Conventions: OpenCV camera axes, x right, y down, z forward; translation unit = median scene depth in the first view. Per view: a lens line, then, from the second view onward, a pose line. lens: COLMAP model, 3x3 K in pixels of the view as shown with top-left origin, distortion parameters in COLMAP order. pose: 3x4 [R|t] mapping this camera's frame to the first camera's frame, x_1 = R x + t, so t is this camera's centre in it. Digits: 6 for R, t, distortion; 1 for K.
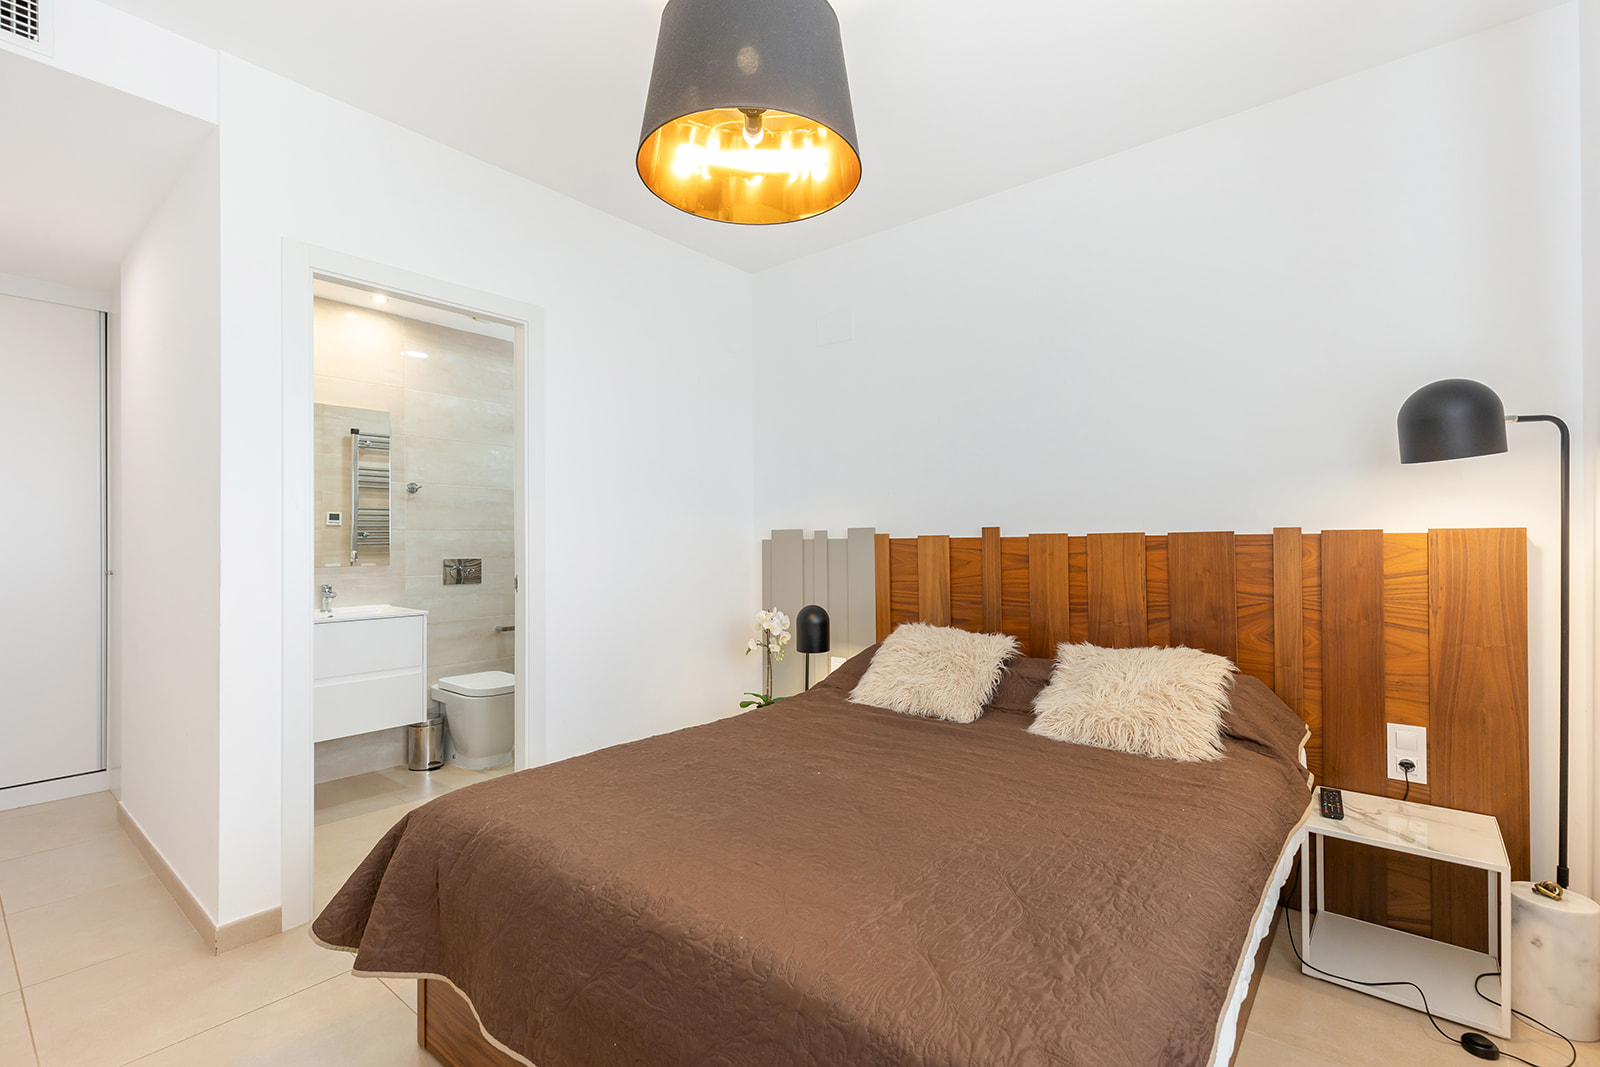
lens RADIAL K [[722.3, 0, 805.1], [0, 722.3, 534.4], [0, 0, 1]] dist [0.002244, 0.000206]
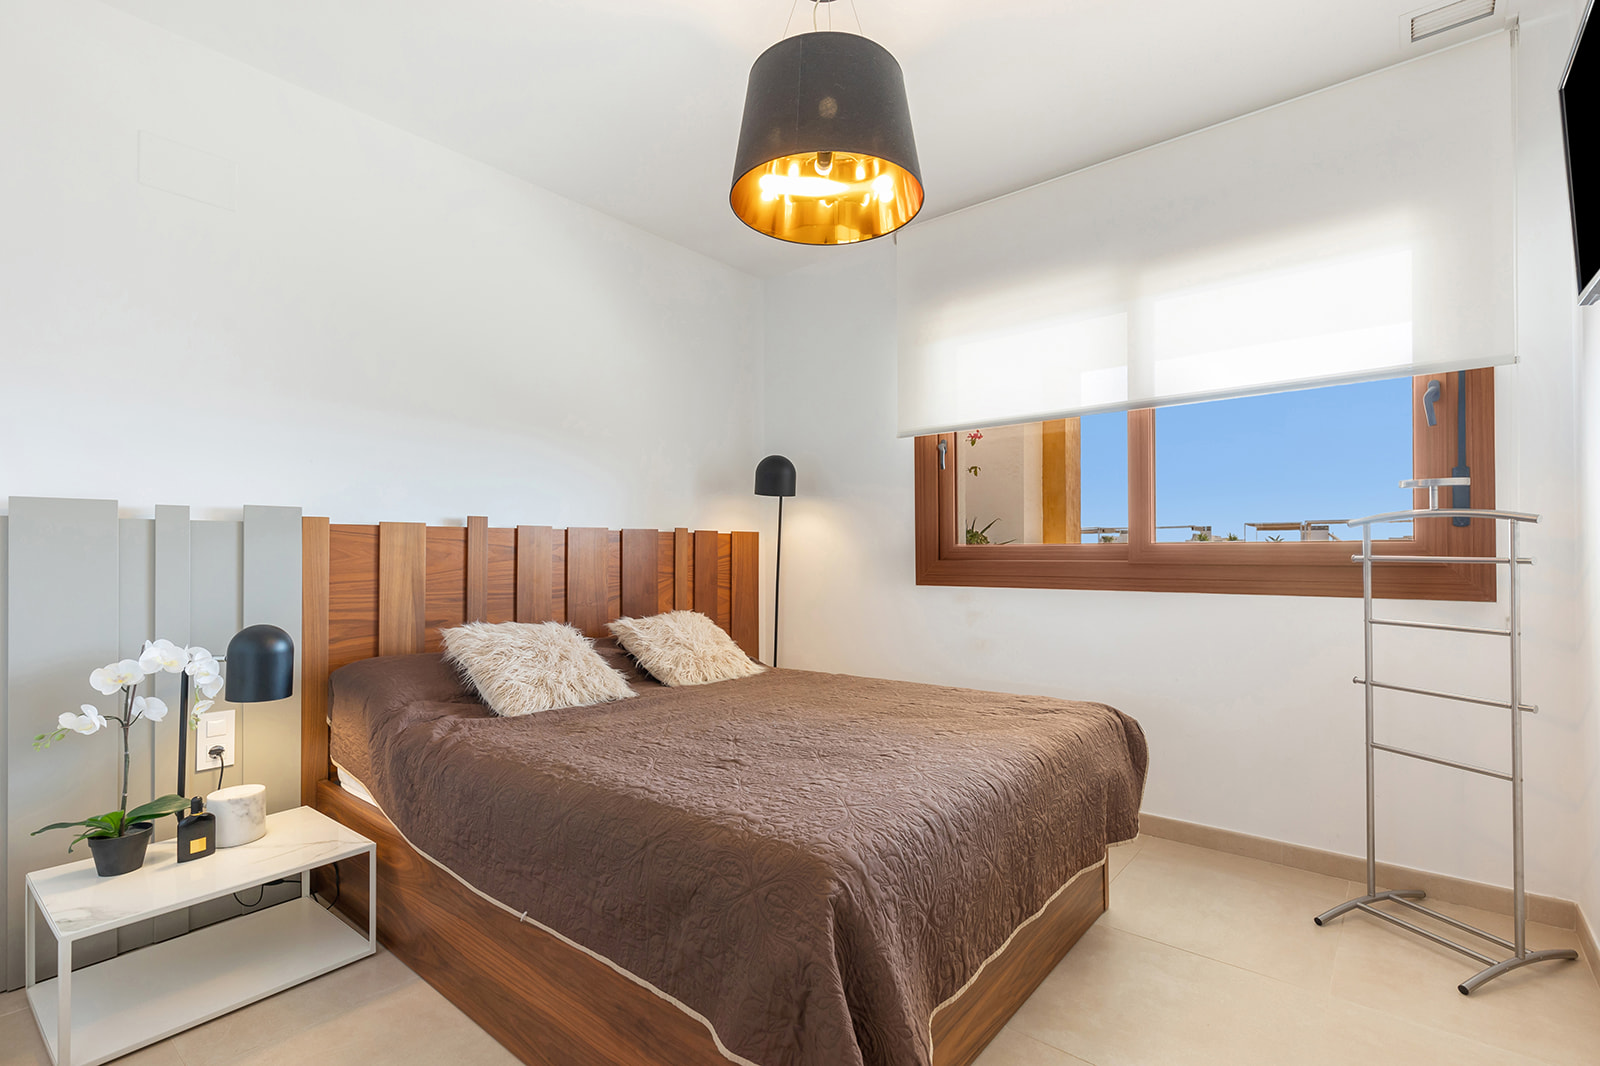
lens RADIAL K [[722.3, 0, 805.1], [0, 722.3, 533.9], [0, 0, 1]] dist [0.002244, 0.000206]
pose [[-0.001679, 0.015091, 0.999885, -0.667061], [-0.026110, 0.999545, -0.015129, 0.015817], [-0.999658, -0.026133, -0.001284, 0.590272]]
